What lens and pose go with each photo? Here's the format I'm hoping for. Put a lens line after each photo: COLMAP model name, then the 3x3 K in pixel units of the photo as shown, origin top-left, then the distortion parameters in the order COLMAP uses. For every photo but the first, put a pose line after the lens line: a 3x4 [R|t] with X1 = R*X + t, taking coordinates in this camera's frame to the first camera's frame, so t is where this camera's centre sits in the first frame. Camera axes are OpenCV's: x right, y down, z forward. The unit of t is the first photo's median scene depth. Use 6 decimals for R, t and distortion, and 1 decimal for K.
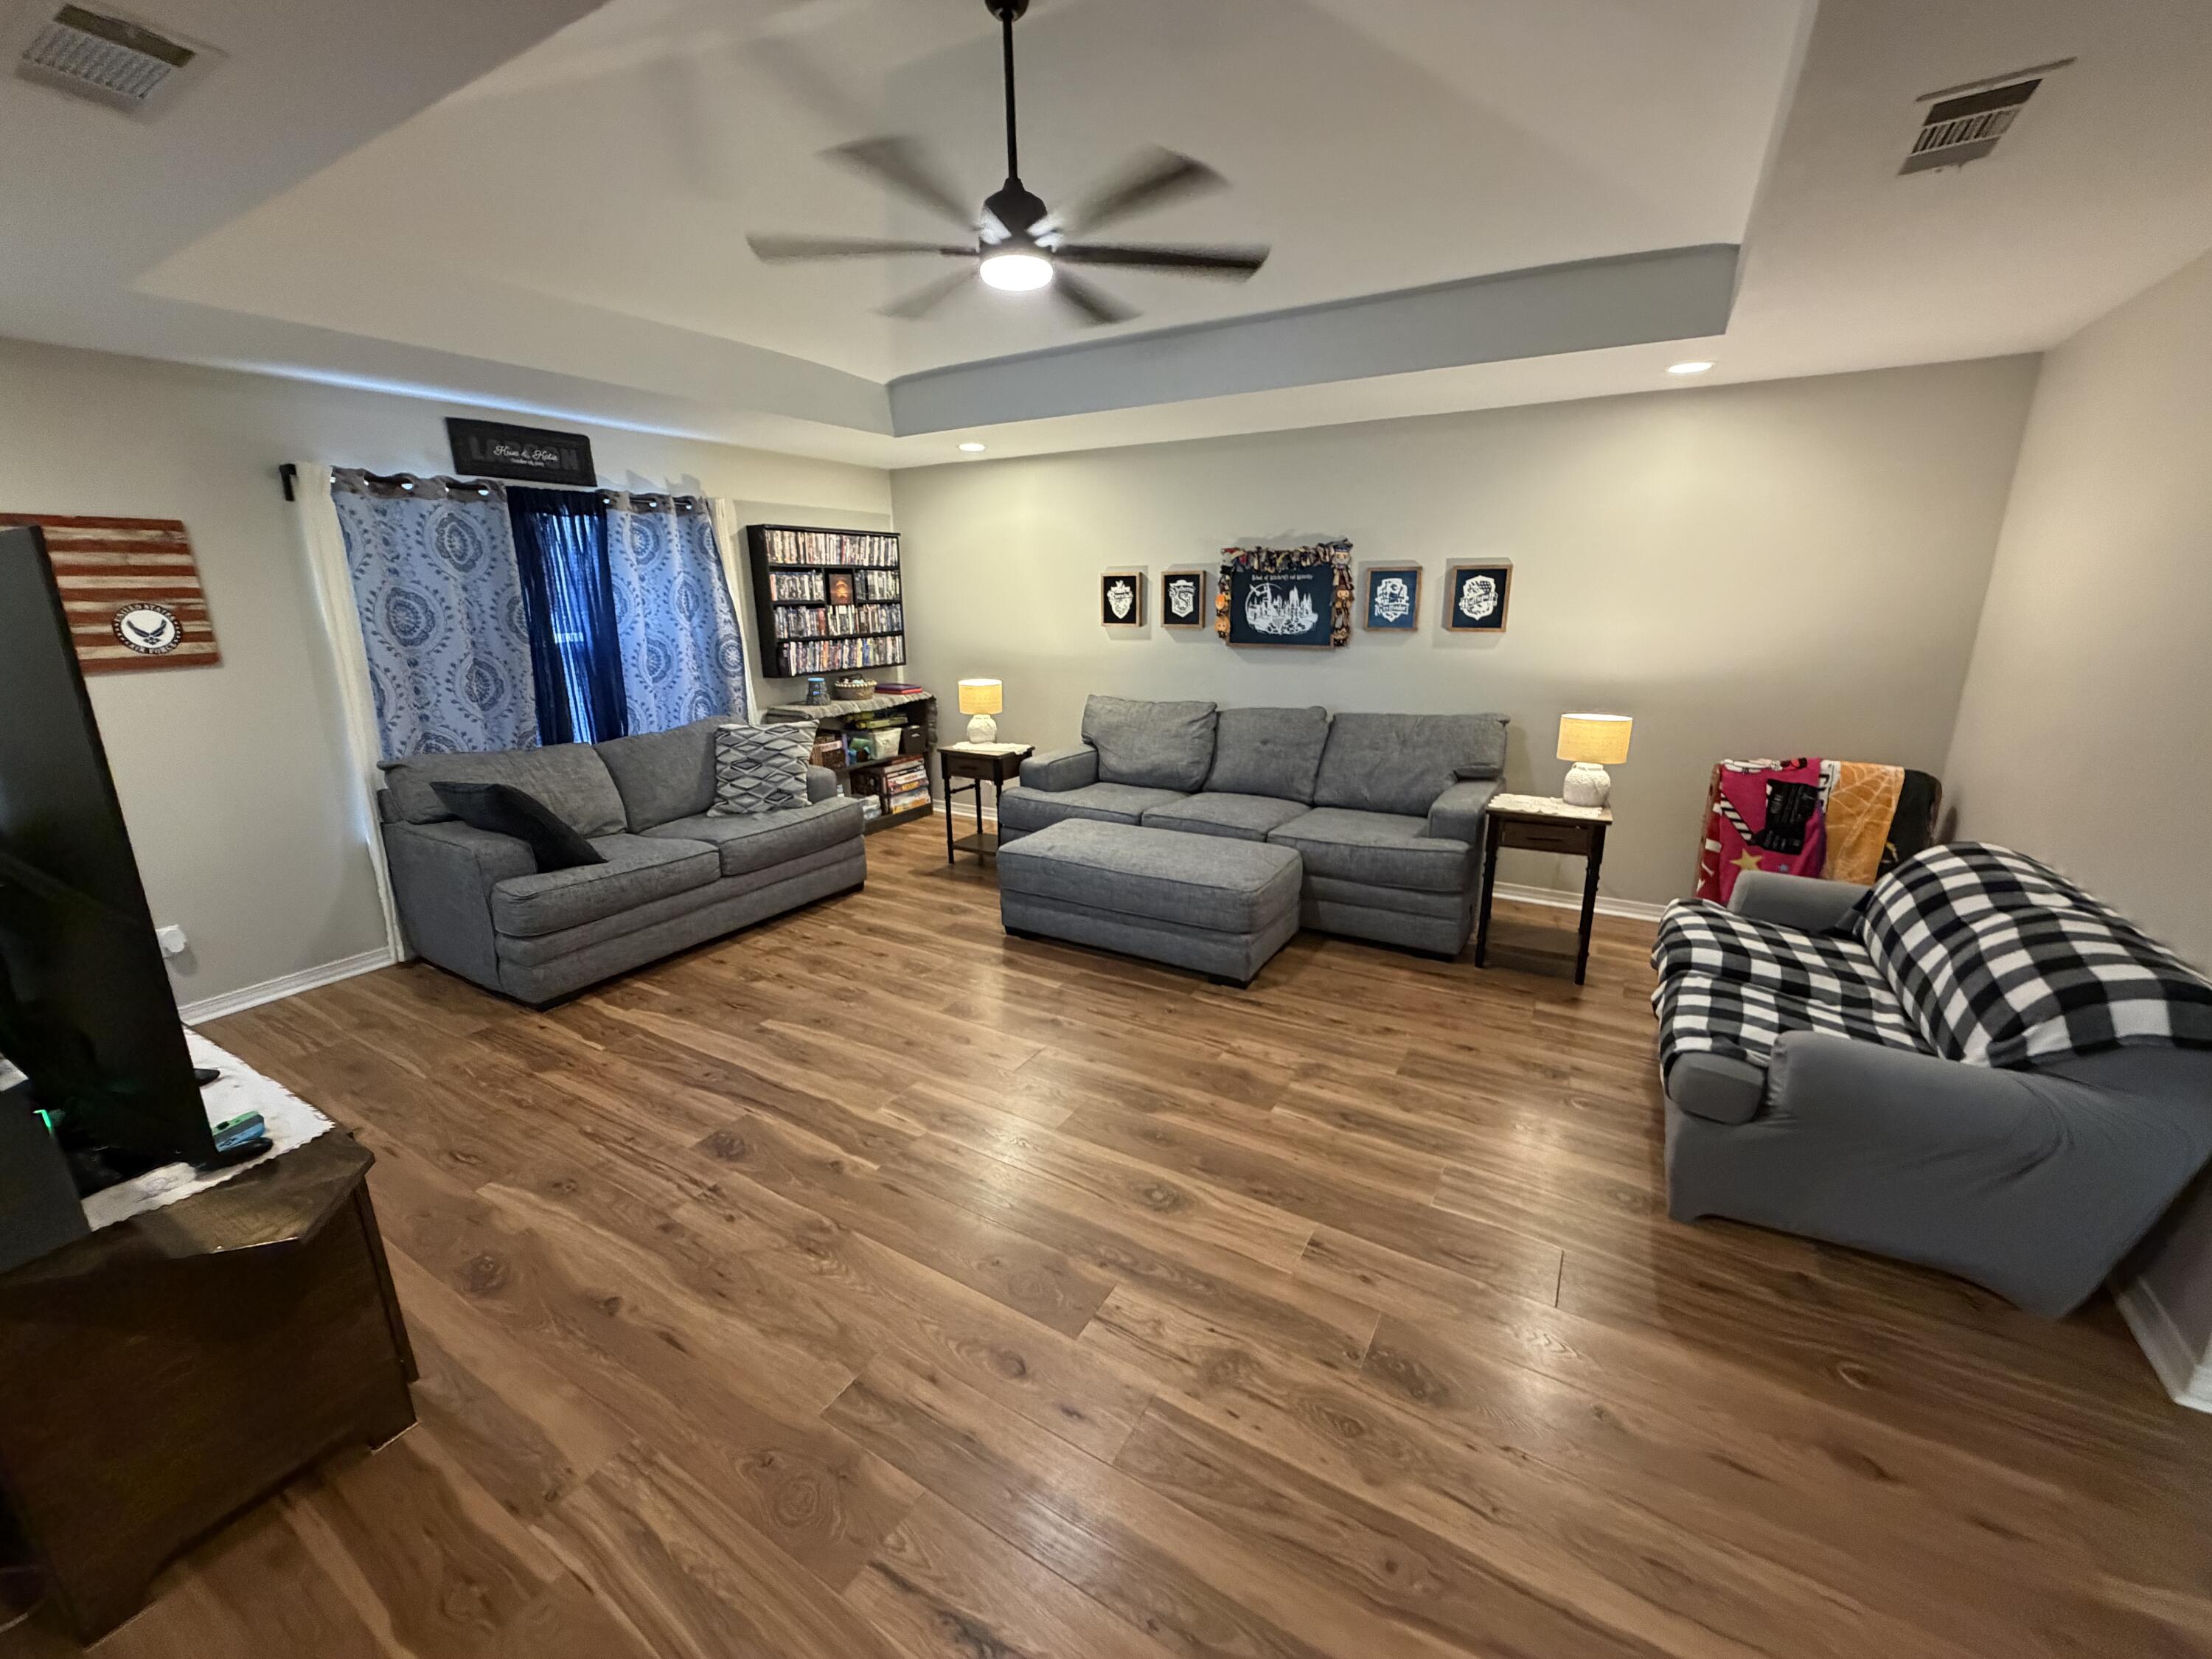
lens RADIAL K [[890.1, 0, 1093.7], [0, 890.1, 830.1], [0, 0, 1]] dist [0.004213, 0.000736]
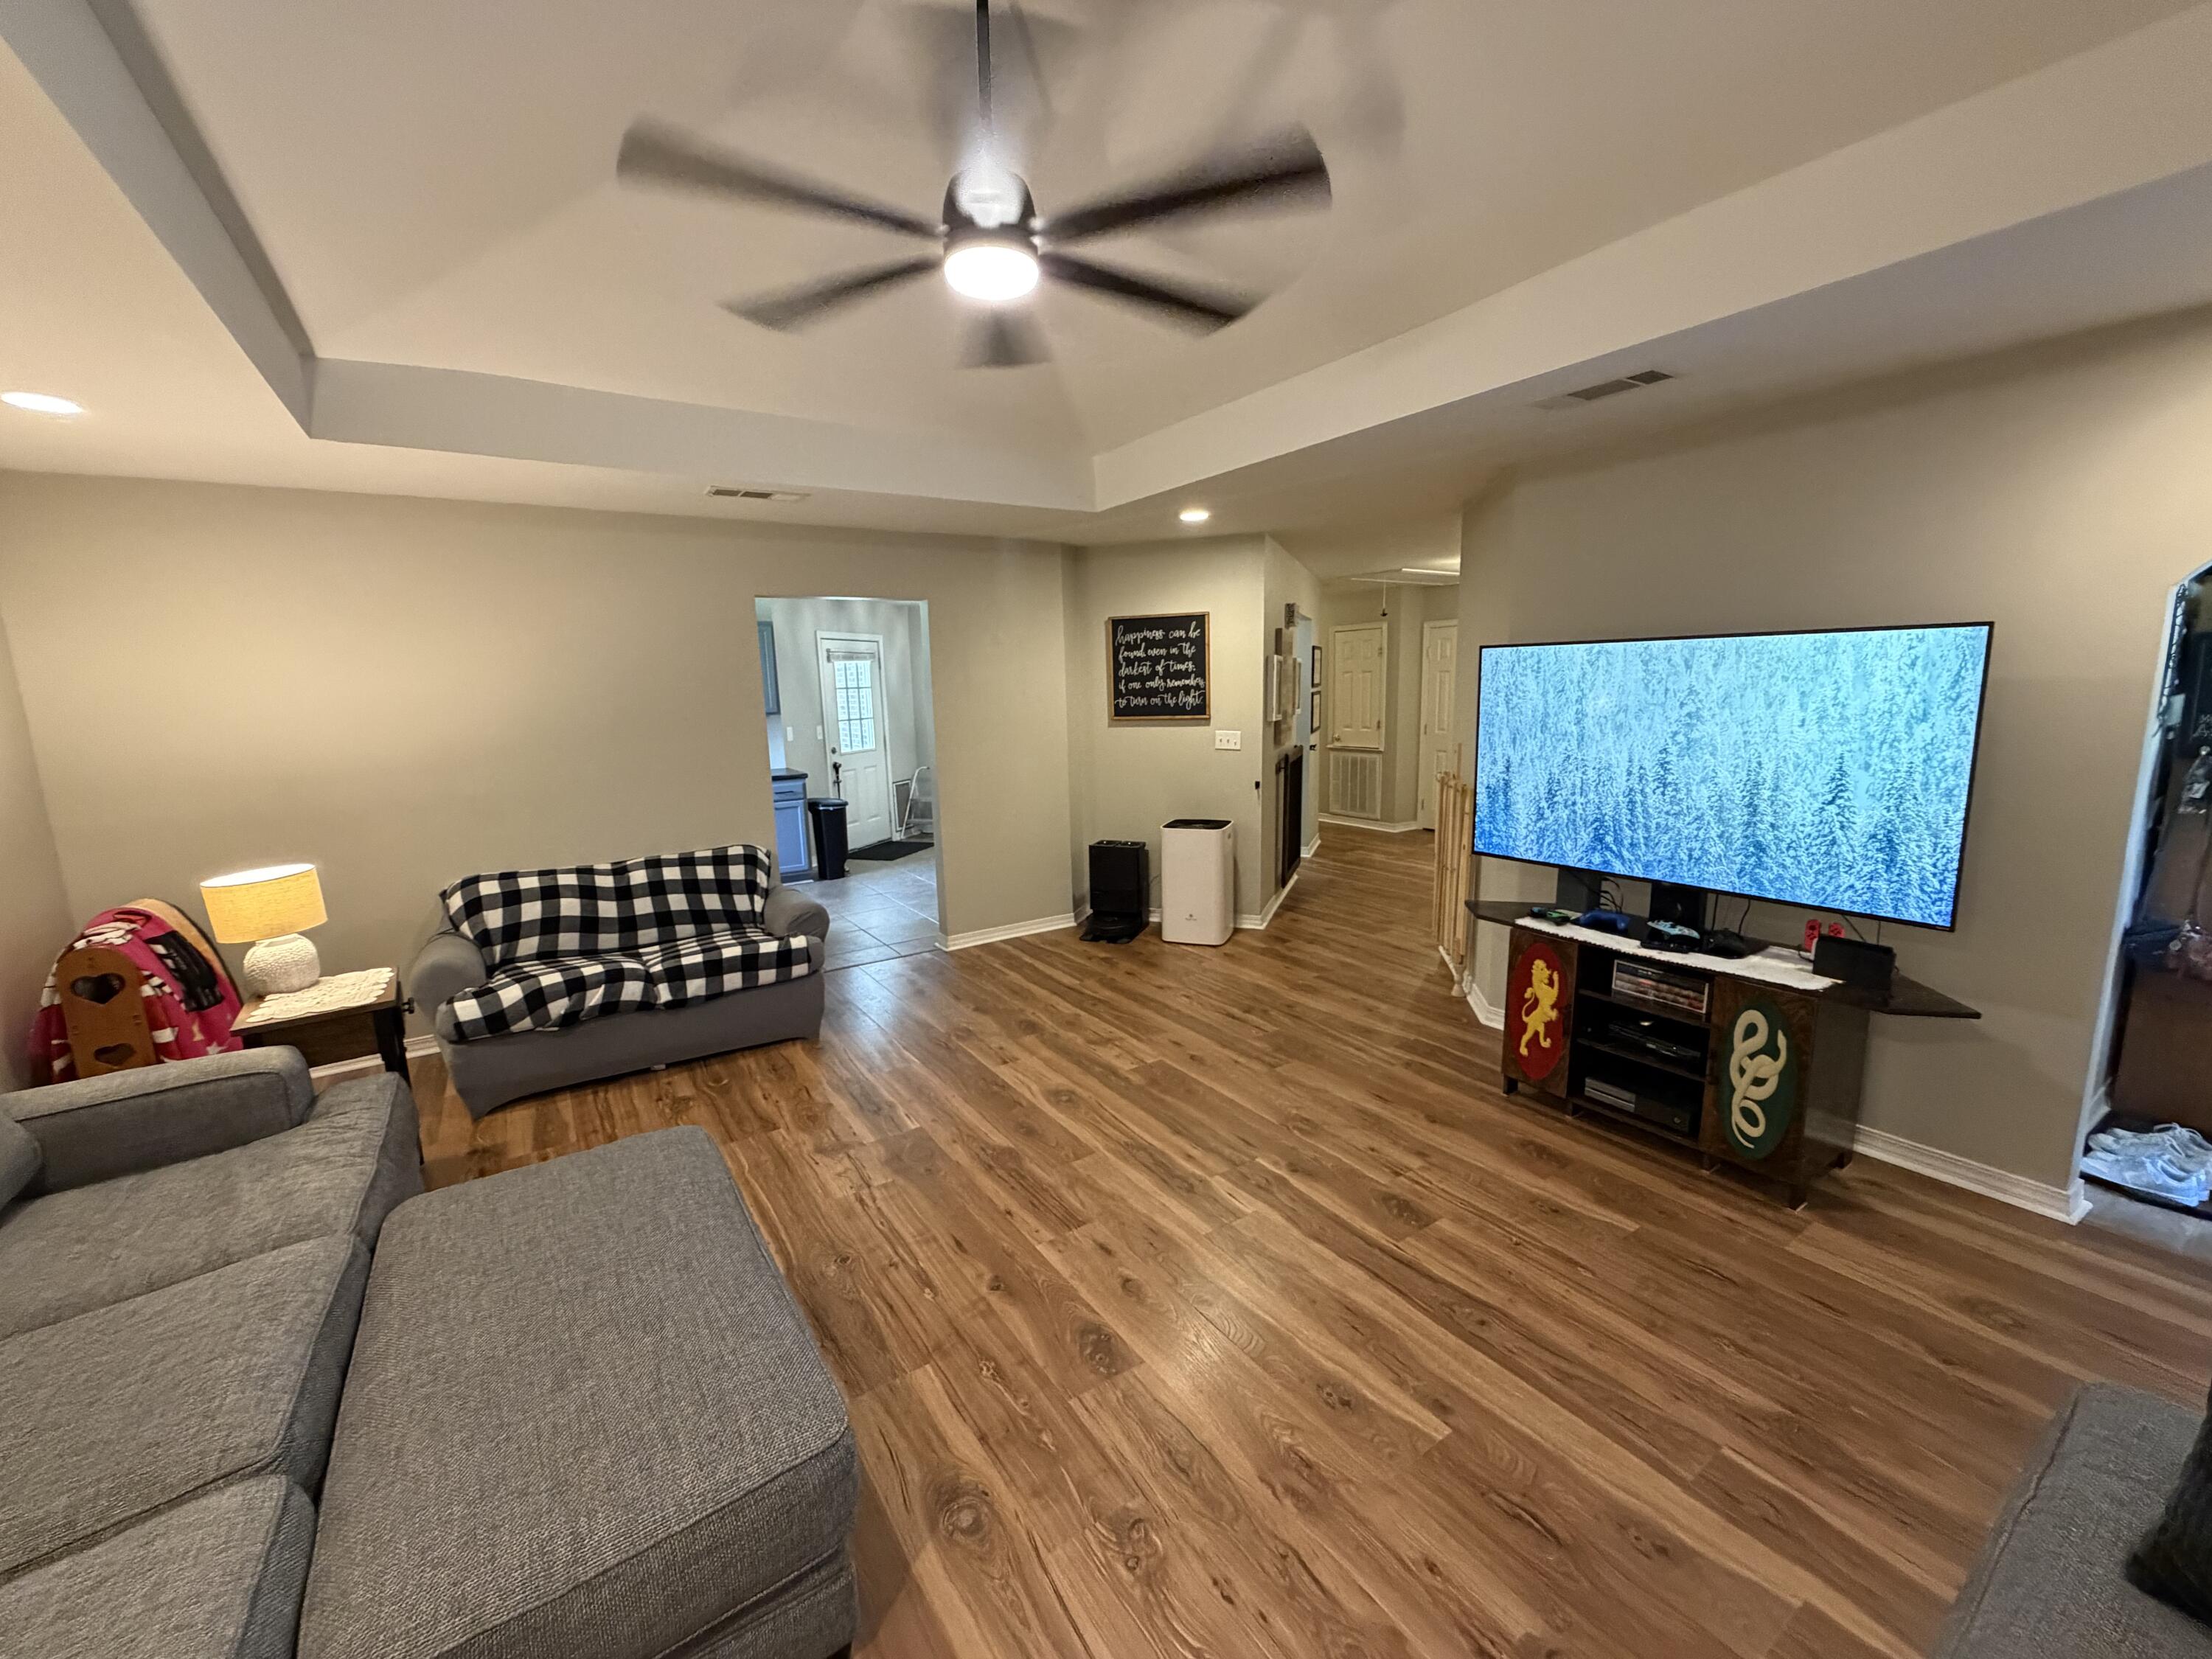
lens RADIAL K [[890.1, 0, 1105.7], [0, 890.1, 824.5], [0, 0, 1]] dist [0.004213, 0.000736]
pose [[-0.906985, -0.031888, 0.419955, -0.507127], [0.145841, 0.911658, 0.384201, -0.463912], [-0.395107, 0.409711, -0.822209, 1.752868]]
